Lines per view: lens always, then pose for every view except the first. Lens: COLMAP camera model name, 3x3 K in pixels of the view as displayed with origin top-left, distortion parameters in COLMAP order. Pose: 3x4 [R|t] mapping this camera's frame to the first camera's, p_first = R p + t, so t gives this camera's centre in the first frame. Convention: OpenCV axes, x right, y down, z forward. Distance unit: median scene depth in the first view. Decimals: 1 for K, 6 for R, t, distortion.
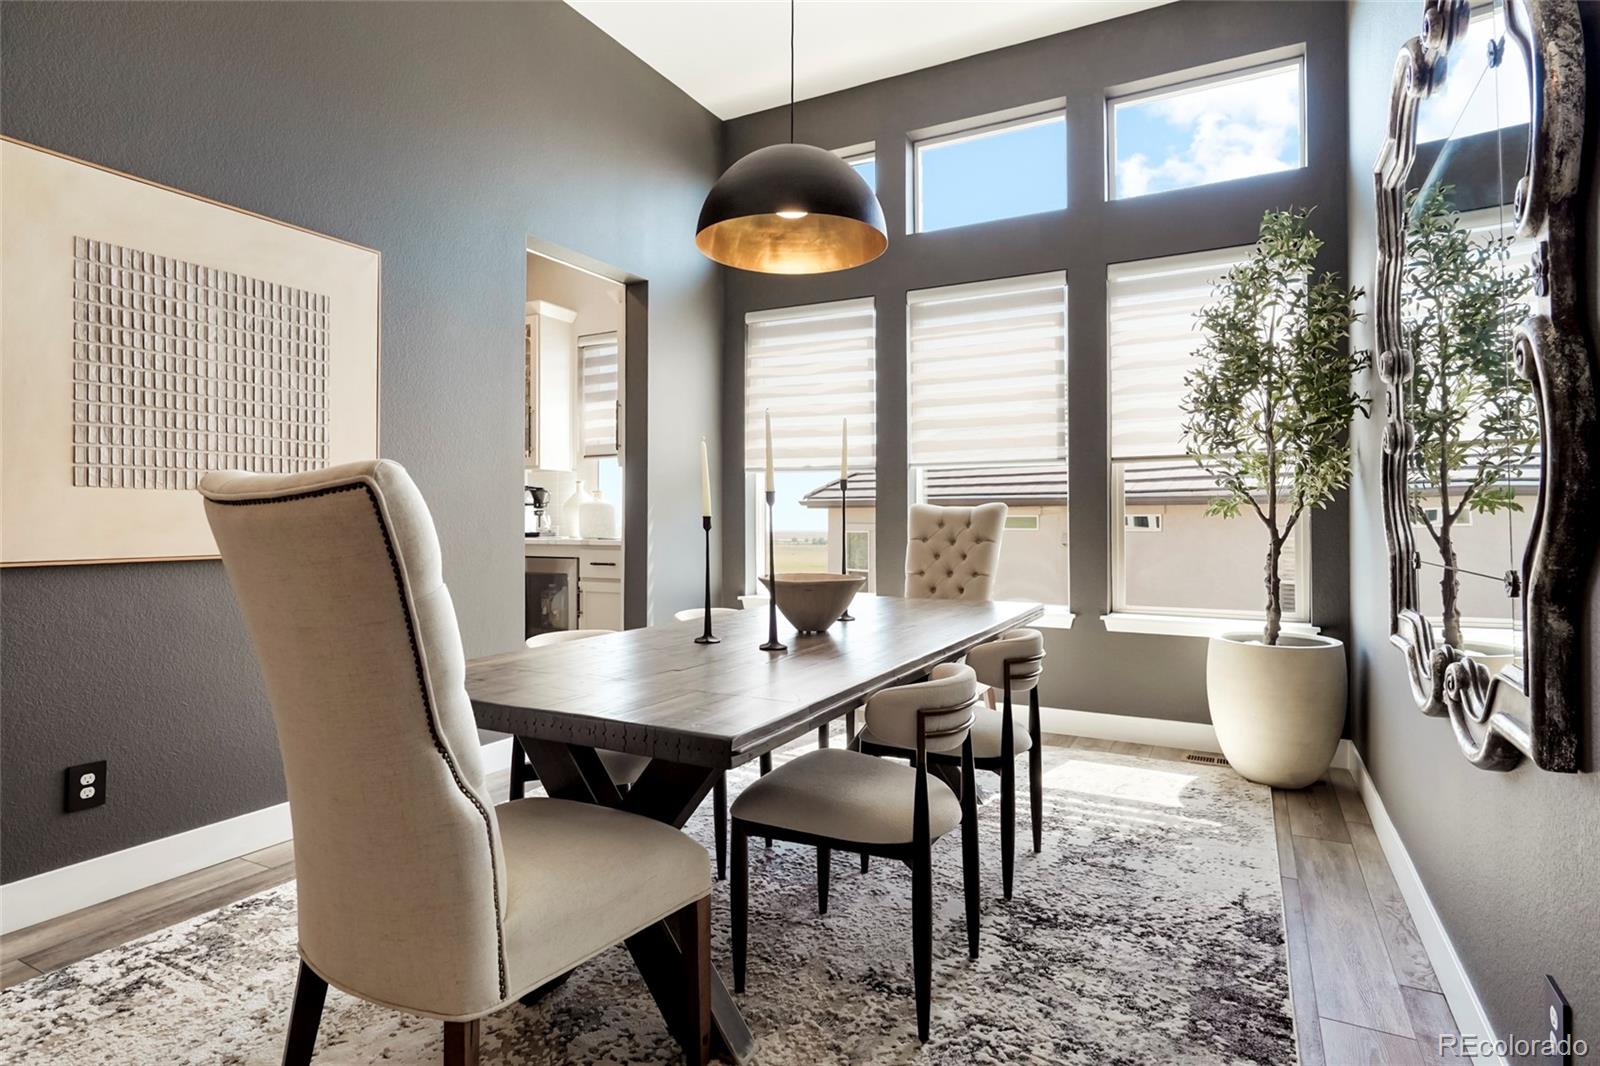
lens RADIAL K [[844.0, 0, 795.9], [0, 844.0, 516.8], [0, 0, 1]] dist [-0.006729, -0.001043]
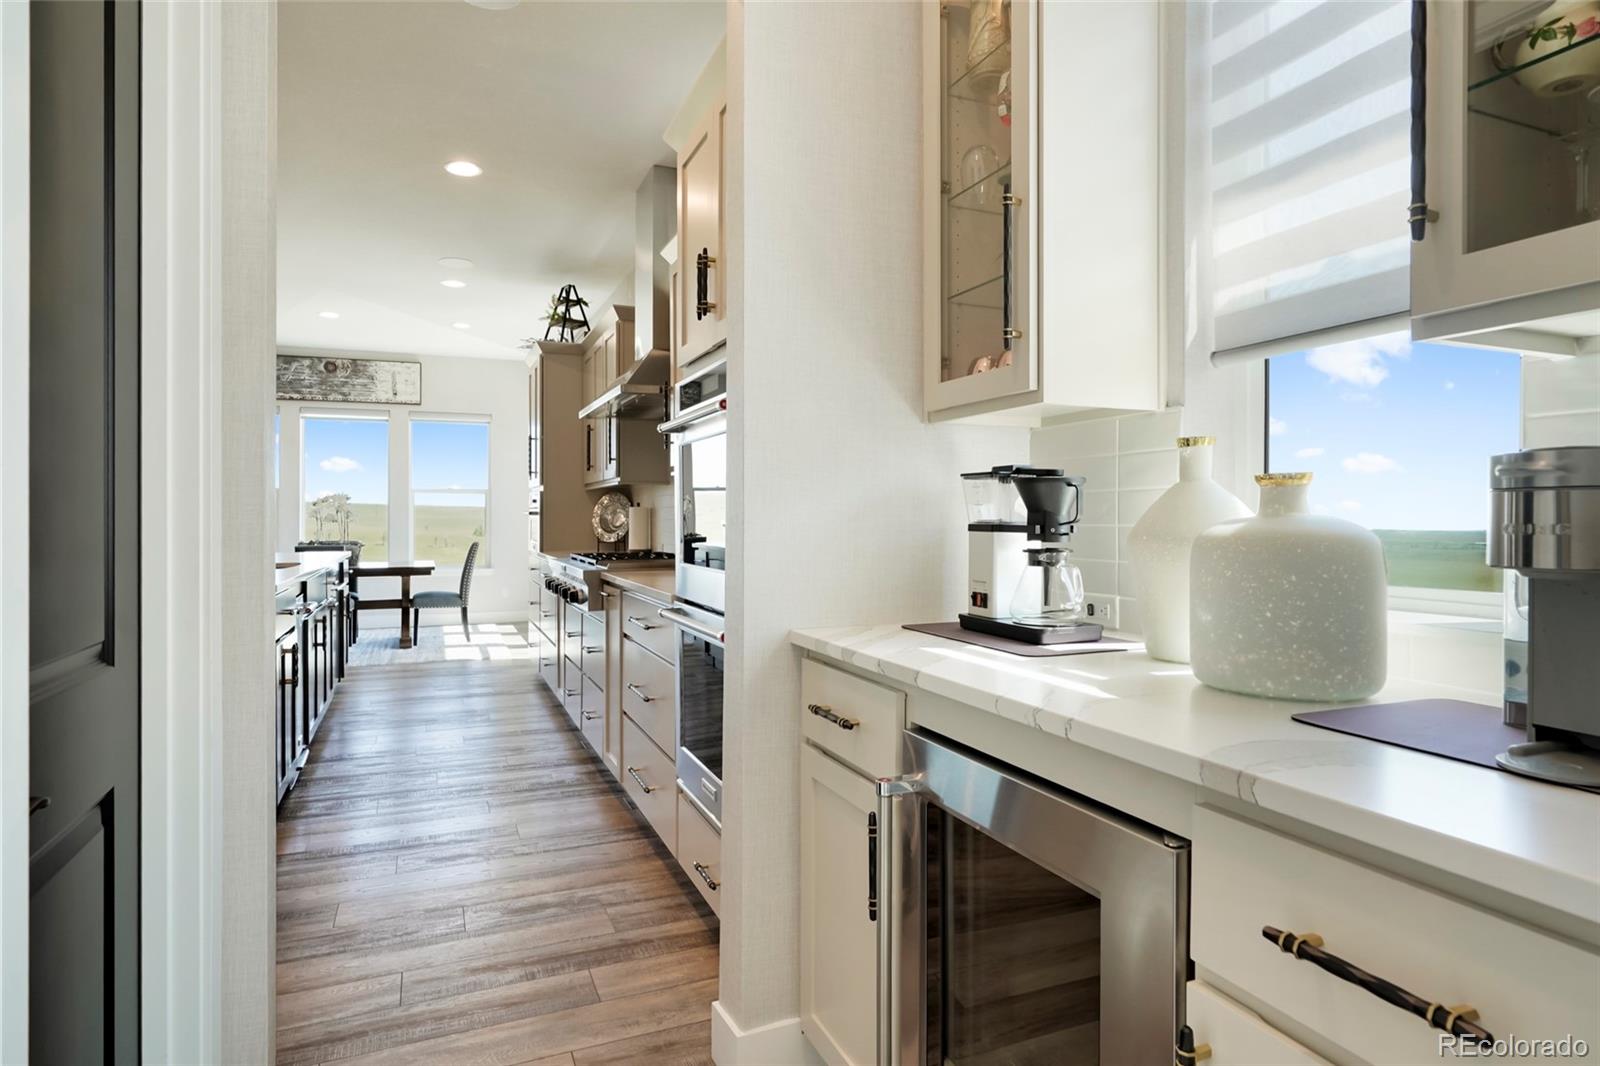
lens RADIAL K [[846.5, 0, 800.0], [0, 846.5, 533.0], [0, 0, 1]] dist [-0.037992, -0.000034]
pose [[0.776941, 0.013090, -0.629437, -0.194746], [-0.005920, 0.999892, 0.013486, -0.016831], [0.629545, -0.006751, 0.776935, 0.749105]]
